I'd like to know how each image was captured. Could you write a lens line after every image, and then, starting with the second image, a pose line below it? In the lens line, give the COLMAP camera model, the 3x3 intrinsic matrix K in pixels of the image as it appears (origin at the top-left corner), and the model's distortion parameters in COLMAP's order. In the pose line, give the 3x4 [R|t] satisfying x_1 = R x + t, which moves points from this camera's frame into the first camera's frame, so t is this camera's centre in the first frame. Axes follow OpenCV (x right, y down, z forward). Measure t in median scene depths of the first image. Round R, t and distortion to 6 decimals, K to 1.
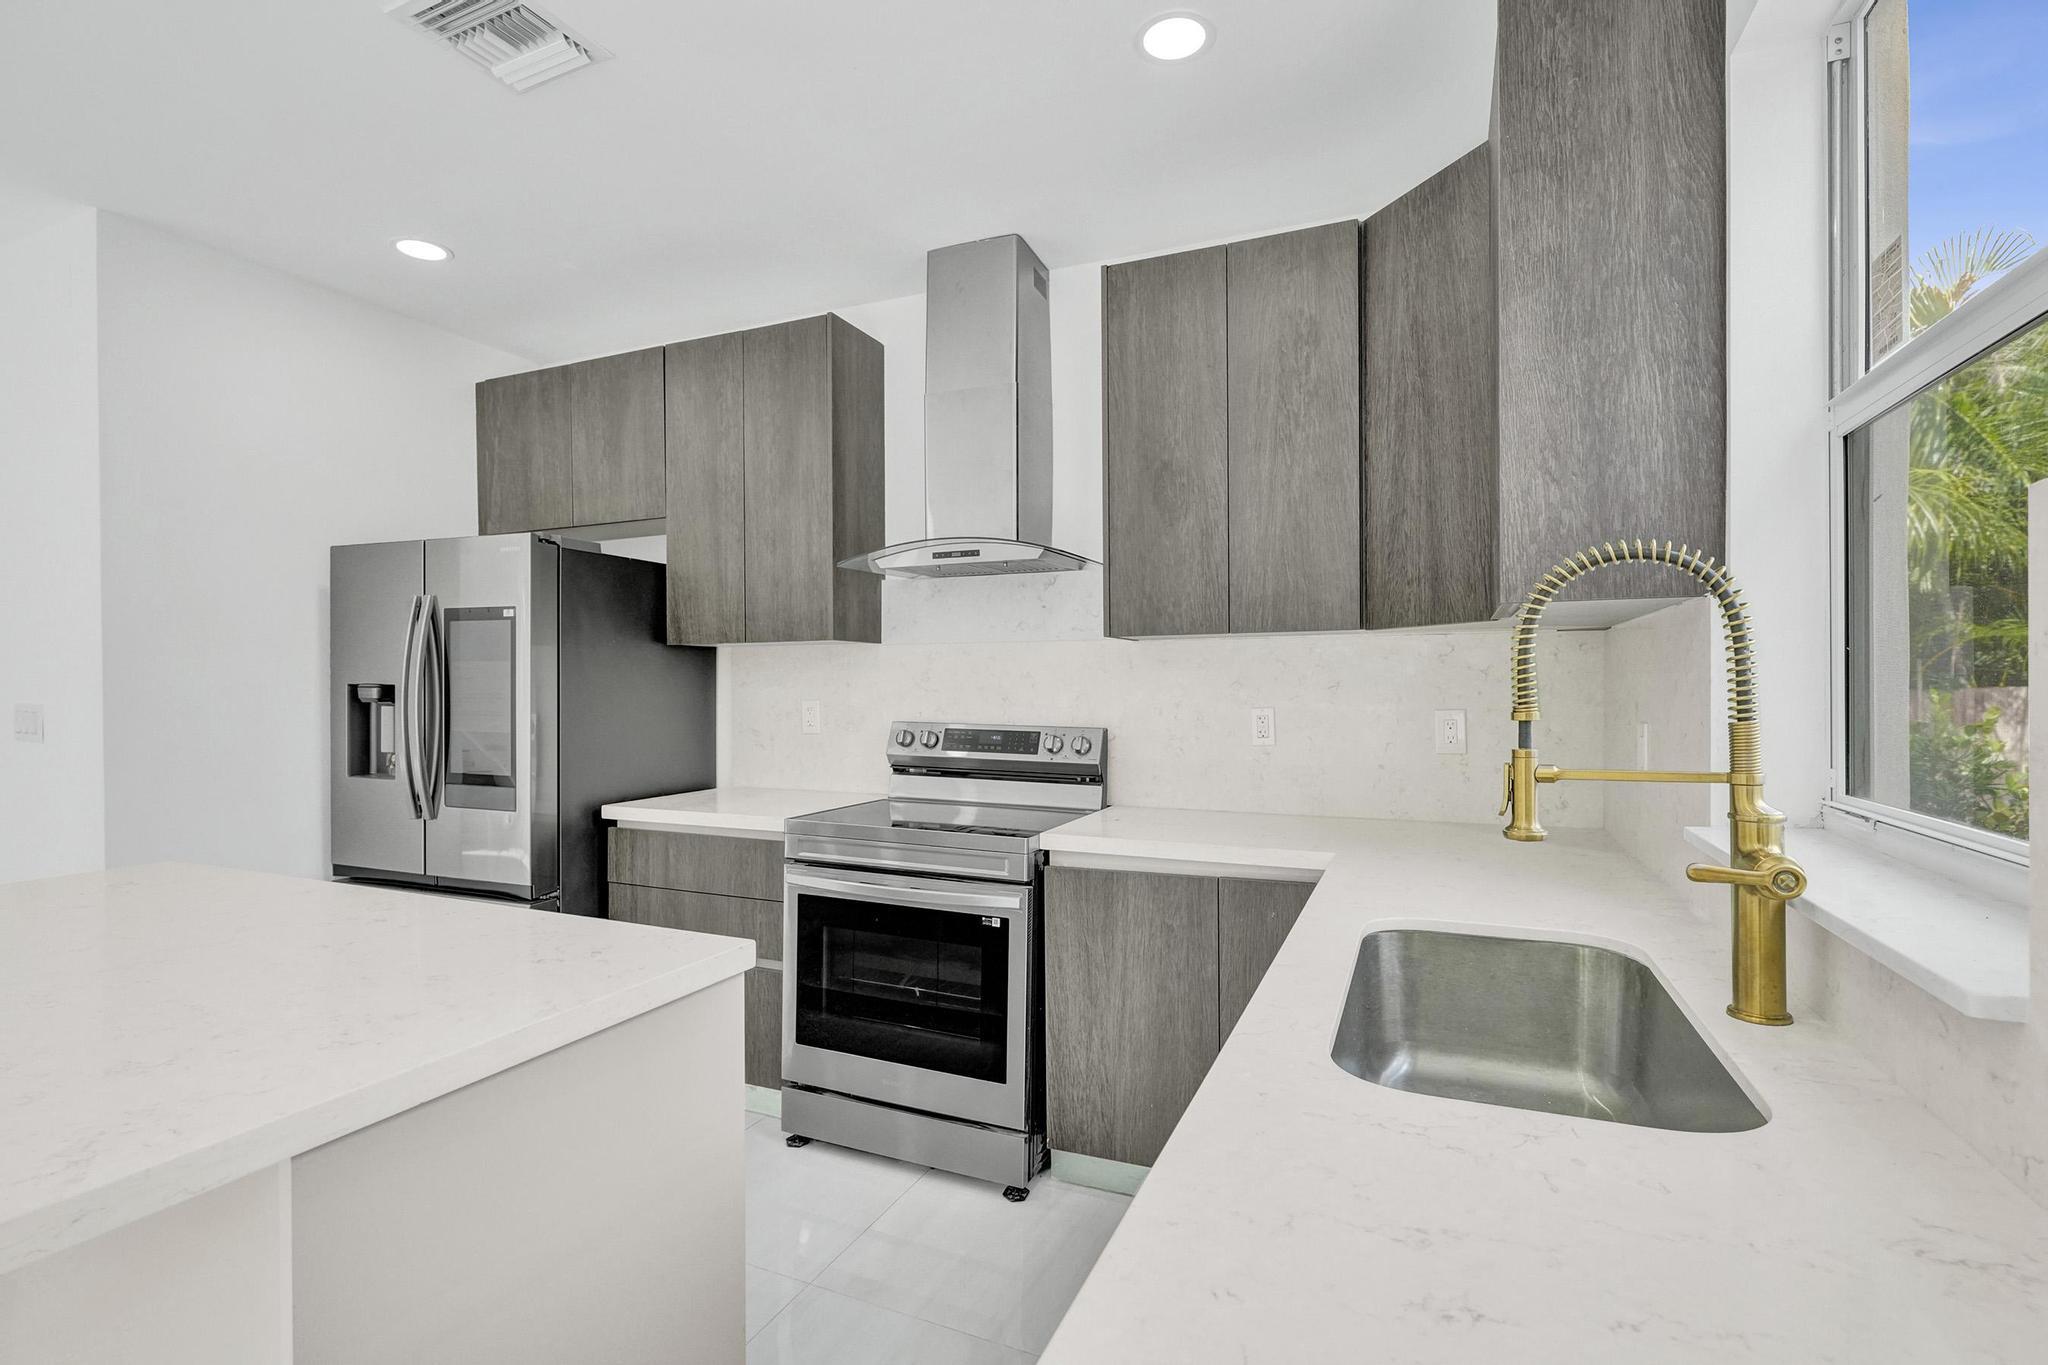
lens RADIAL K [[963.4, 0, 1016.2], [0, 963.4, 691.6], [0, 0, 1]] dist [-0.006588, 0.000487]
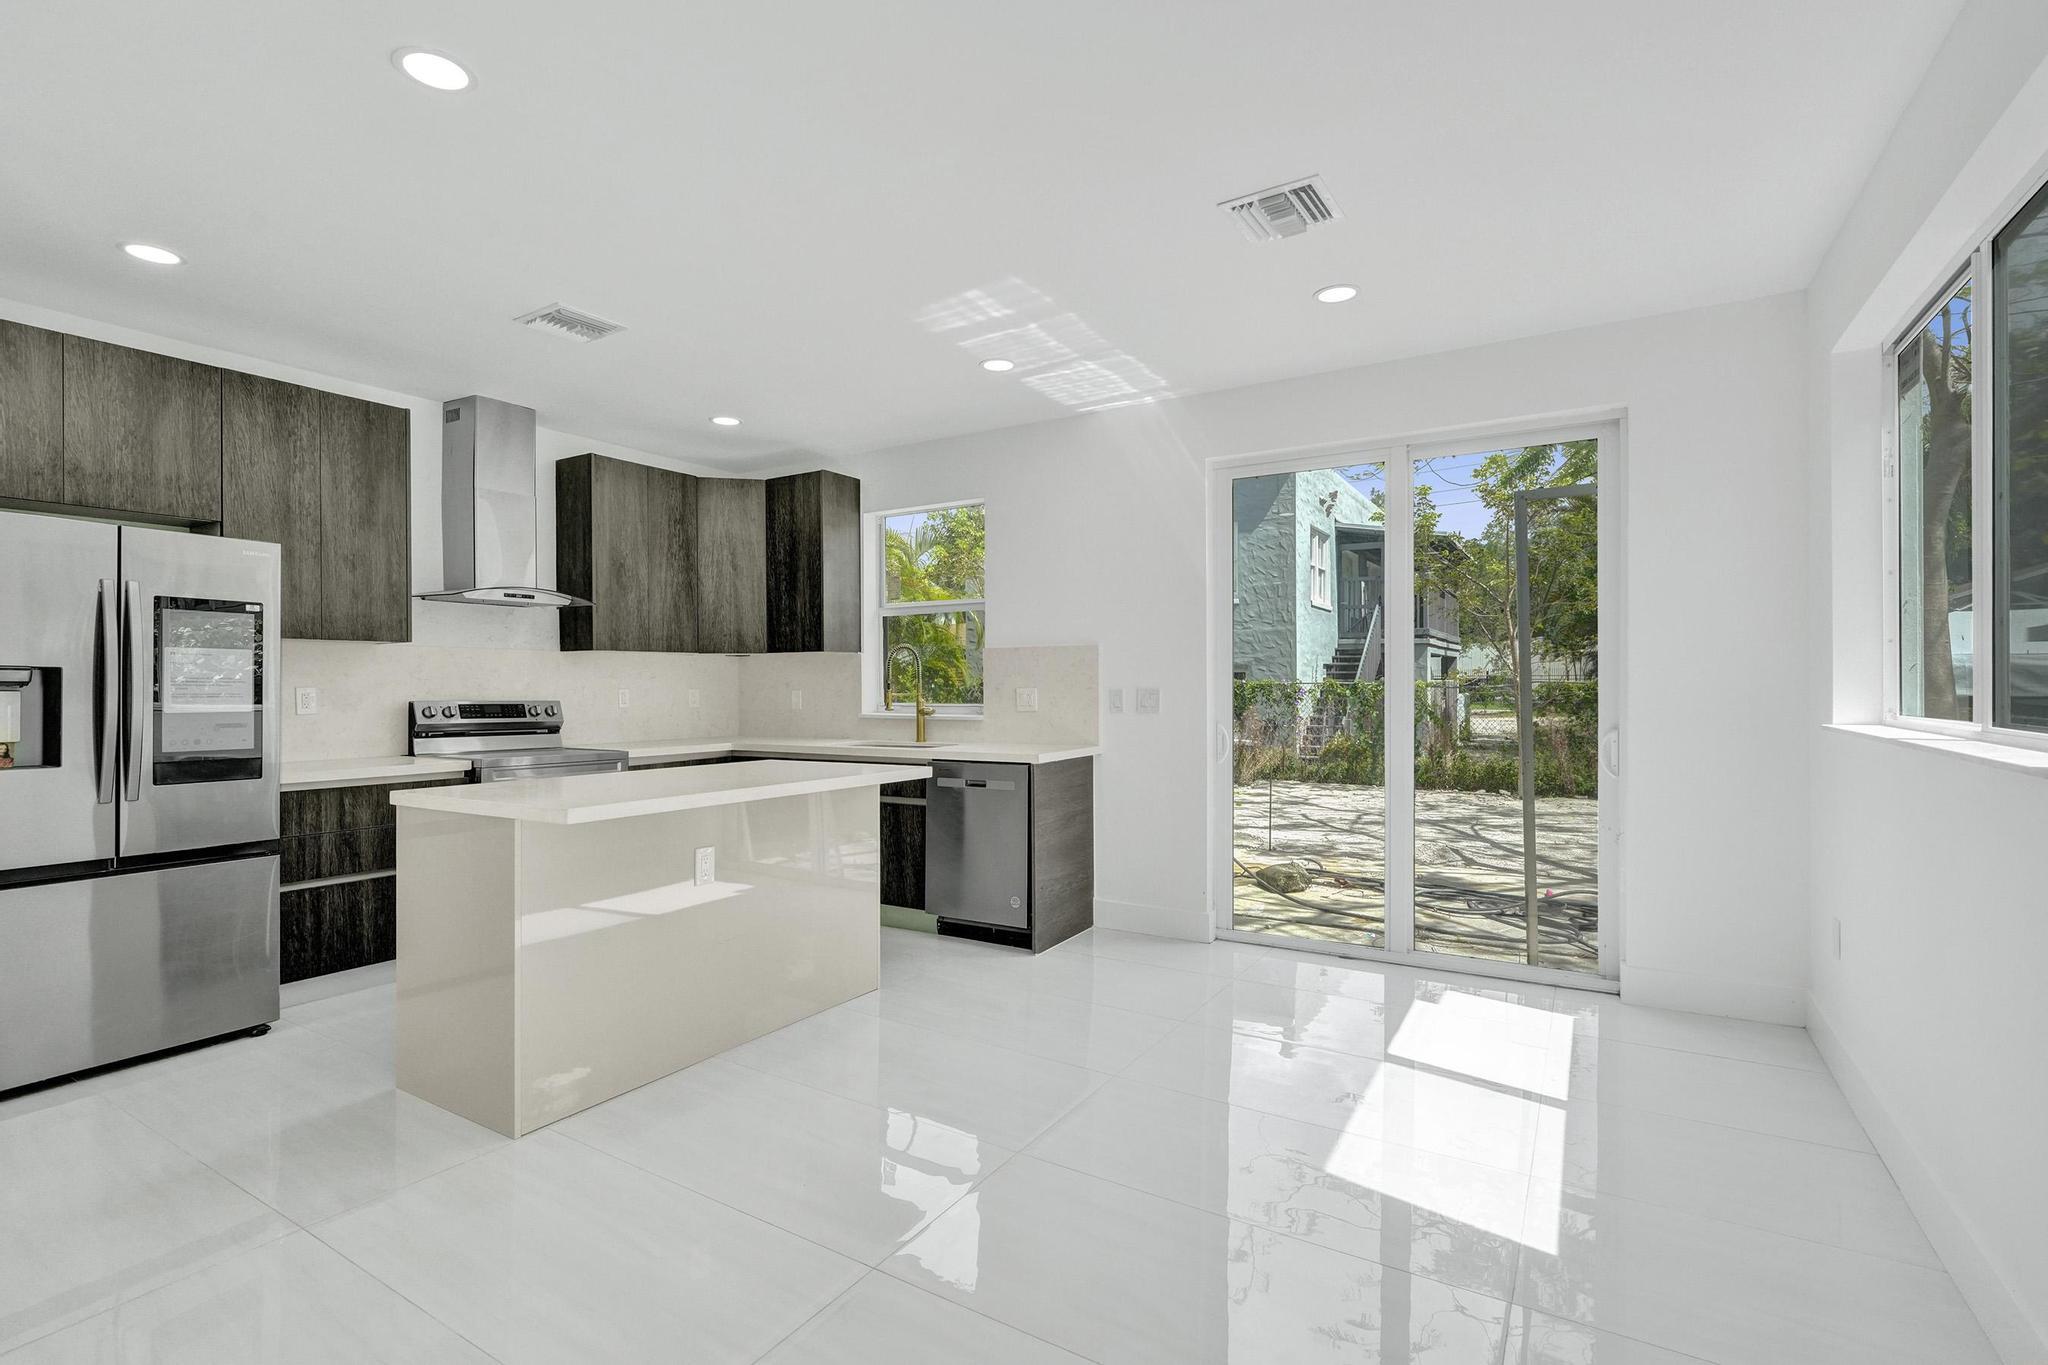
lens RADIAL K [[963.4, 0, 1019.4], [0, 963.4, 685.5], [0, 0, 1]] dist [-0.006588, 0.000487]
pose [[0.140049, 0.002600, 0.990141, -1.714997], [0.012289, 0.999915, -0.004363, 0.031188], [-0.990068, 0.012779, 0.140005, -0.084354]]
